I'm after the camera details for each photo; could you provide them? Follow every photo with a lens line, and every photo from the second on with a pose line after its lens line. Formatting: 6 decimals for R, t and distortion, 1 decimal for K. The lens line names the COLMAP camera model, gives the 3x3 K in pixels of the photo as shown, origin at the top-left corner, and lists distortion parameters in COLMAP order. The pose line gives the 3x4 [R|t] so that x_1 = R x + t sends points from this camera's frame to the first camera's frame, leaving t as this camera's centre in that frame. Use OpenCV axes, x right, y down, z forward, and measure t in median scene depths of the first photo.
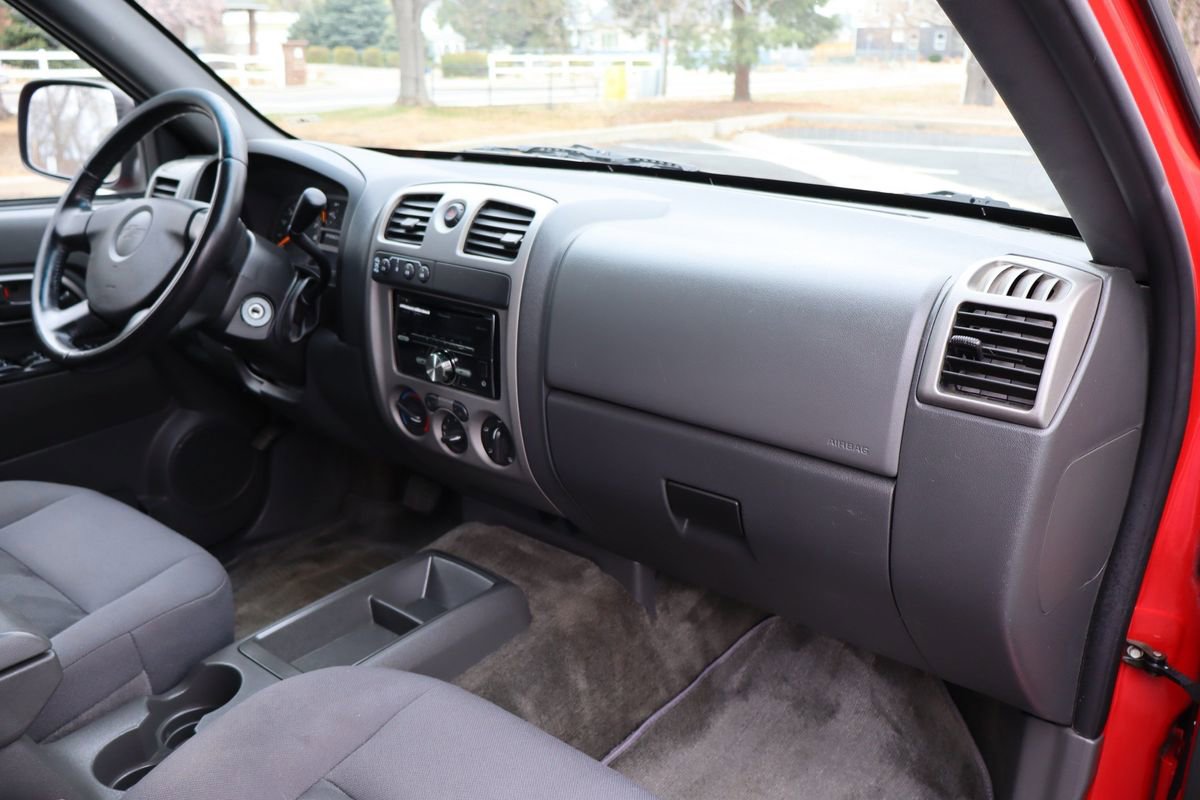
lens RADIAL K [[997.9, 0, 580.2], [0, 997.9, 411.1], [0, 0, 1]] dist [-0.009850, 0.019175]
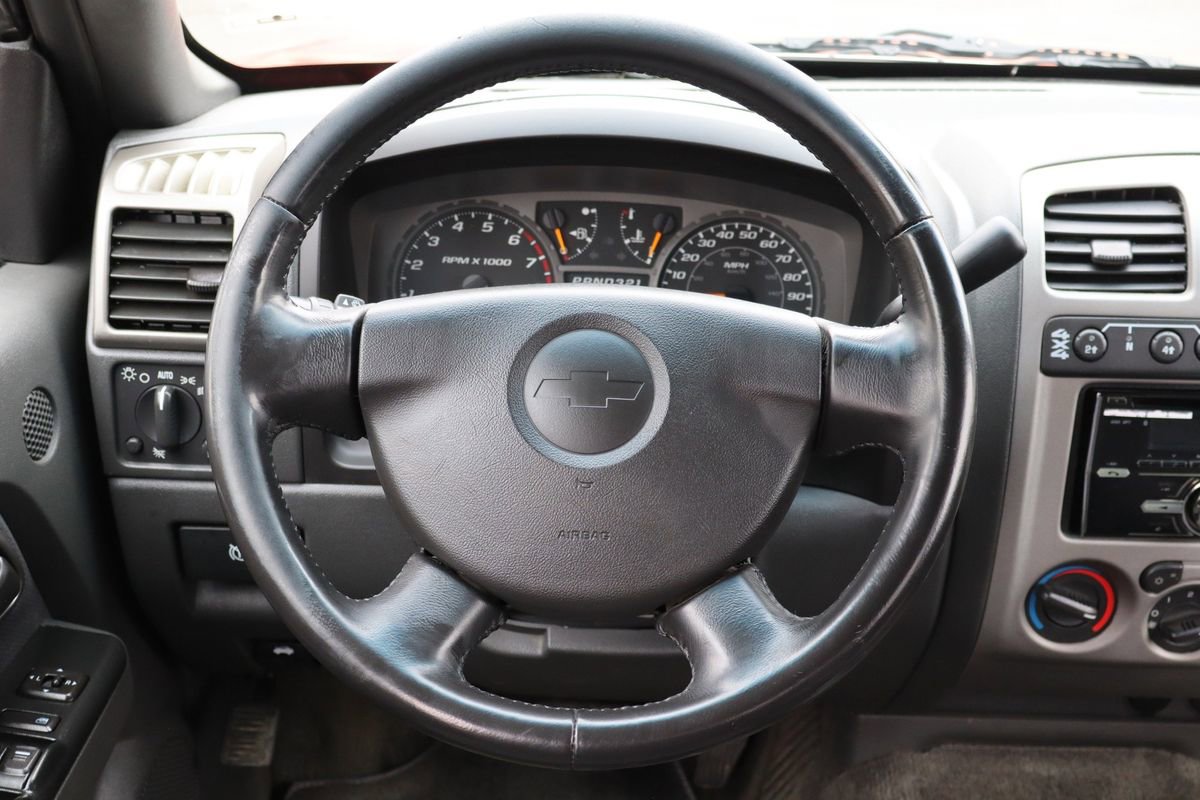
lens RADIAL K [[1592.7, 0, 593.6], [0, 1592.7, 407.9], [0, 0, 1]] dist [-0.000044, 0.000000]
pose [[0.776679, -0.235819, 0.584089, -0.853659], [0.195922, 0.971722, 0.131798, -0.265457], [-0.598652, 0.012071, 0.800918, 0.505024]]
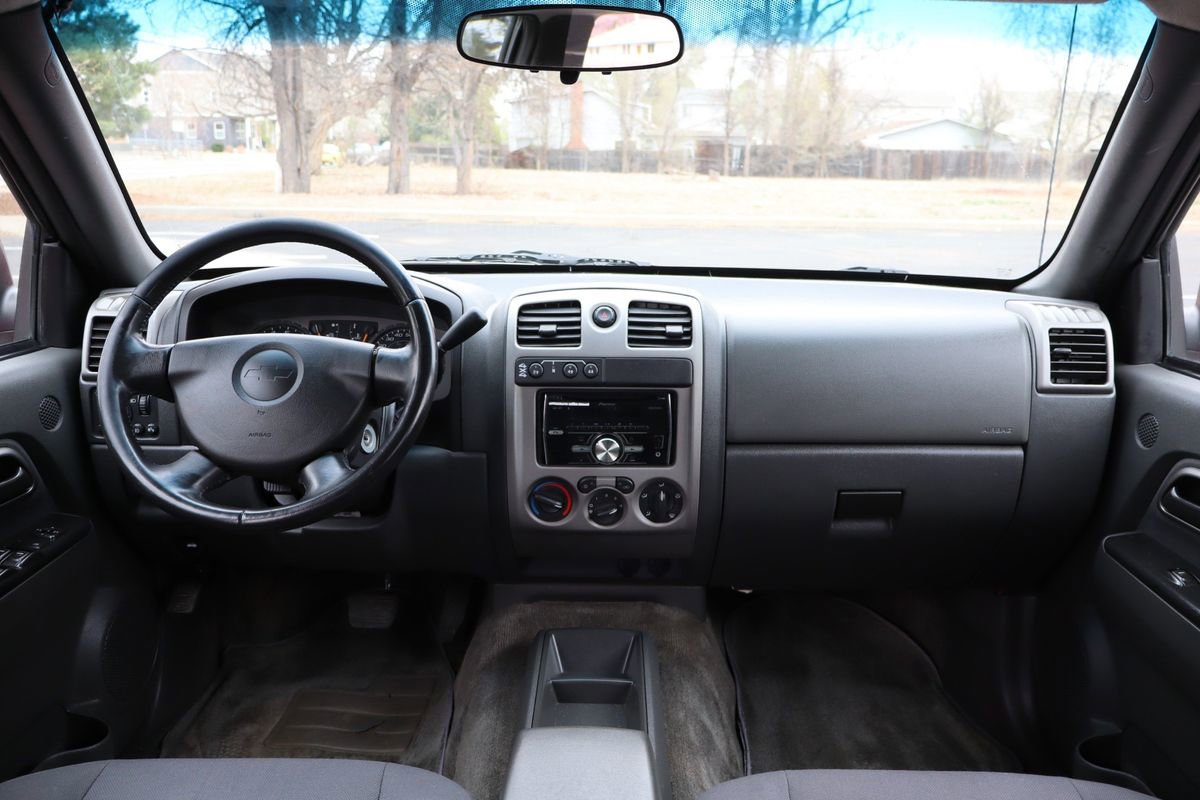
lens RADIAL K [[997.9, 0, 598.6], [0, 997.9, 417.0], [0, 0, 1]] dist [-0.009850, 0.019175]
pose [[0.769356, -0.161352, 0.618107, -0.815645], [0.207537, 0.978223, -0.002964, -0.076810], [-0.604168, 0.130561, 0.786088, 0.108266]]
